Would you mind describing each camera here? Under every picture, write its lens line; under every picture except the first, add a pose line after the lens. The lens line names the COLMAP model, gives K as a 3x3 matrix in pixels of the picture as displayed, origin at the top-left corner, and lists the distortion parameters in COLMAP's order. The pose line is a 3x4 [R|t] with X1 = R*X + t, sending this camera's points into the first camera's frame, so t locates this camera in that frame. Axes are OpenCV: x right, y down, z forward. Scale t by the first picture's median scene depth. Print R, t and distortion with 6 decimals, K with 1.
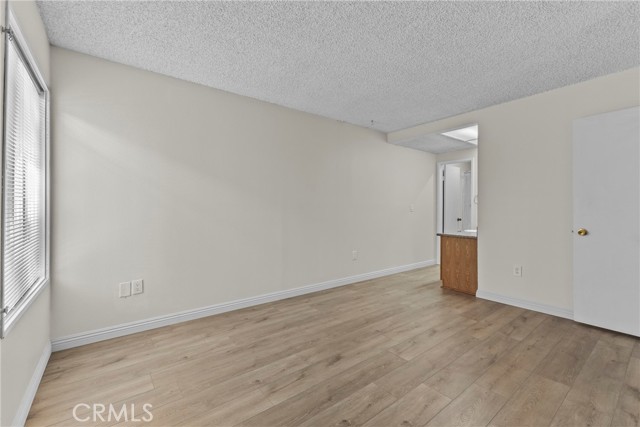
lens RADIAL K [[278.5, 0, 320.4], [0, 278.5, 210.1], [0, 0, 1]] dist [0.006920, -0.000099]
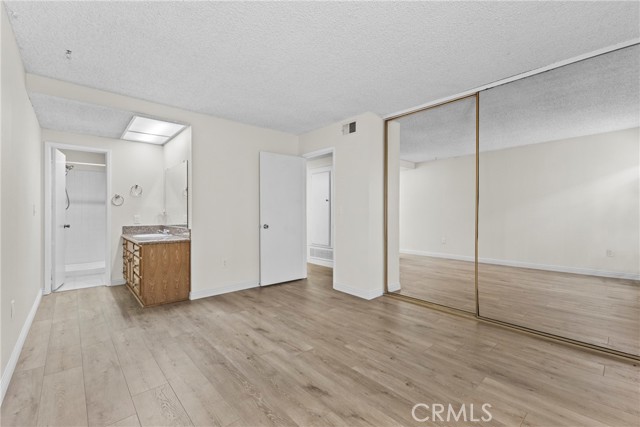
lens RADIAL K [[277.6, 0, 320.0], [0, 277.6, 213.5], [0, 0, 1]] dist [0.003570, 0.000156]
pose [[-0.072604, -0.005949, 0.997343, -0.585322], [0.007178, 0.999953, 0.006487, 0.001398], [-0.997335, 0.007629, -0.072558, 0.788320]]
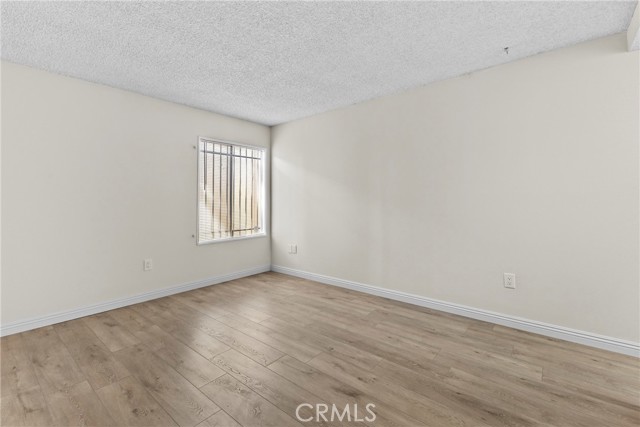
lens RADIAL K [[278.5, 0, 320.4], [0, 278.5, 210.1], [0, 0, 1]] dist [0.006920, -0.000099]
pose [[0.213435, 0.026134, -0.976608, 0.935310], [-0.002256, 0.999653, 0.026258, -0.005278], [0.976955, -0.003401, 0.213420, 0.734991]]
